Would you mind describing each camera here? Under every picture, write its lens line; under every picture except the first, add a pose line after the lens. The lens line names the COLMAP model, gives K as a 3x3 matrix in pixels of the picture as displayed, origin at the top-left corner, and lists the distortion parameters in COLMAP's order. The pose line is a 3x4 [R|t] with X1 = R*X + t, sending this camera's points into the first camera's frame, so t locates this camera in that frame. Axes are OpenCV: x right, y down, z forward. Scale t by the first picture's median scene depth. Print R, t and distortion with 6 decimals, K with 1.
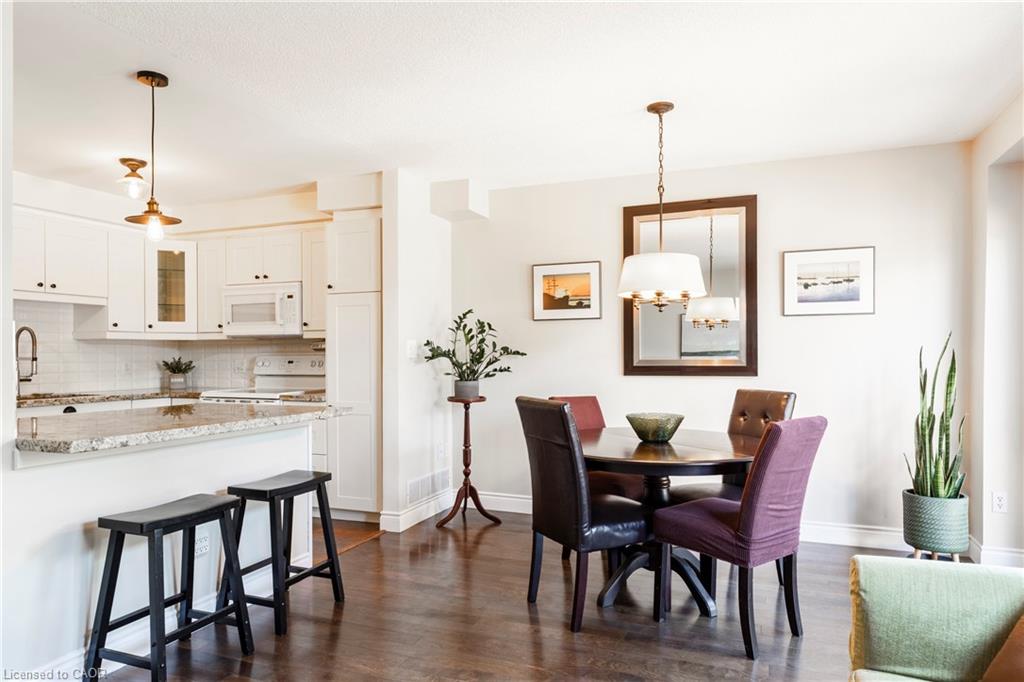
lens RADIAL K [[664.3, 0, 501.4], [0, 664.3, 348.1], [0, 0, 1]] dist [0.019494, 0.007052]
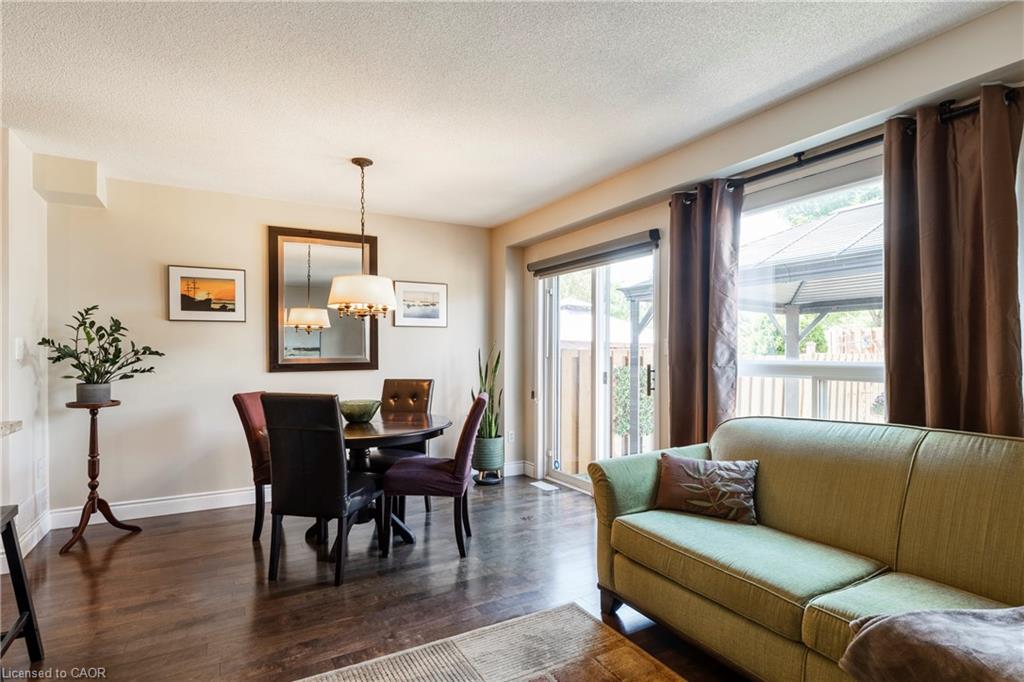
lens RADIAL K [[520.7, 0, 506.4], [0, 520.7, 347.9], [0, 0, 1]] dist [0.006038, -0.000117]
pose [[0.625887, 0.005623, 0.779893, -0.248347], [-0.004091, 0.999984, -0.003926, 0.000565], [-0.779903, -0.000733, 0.625900, 0.112090]]
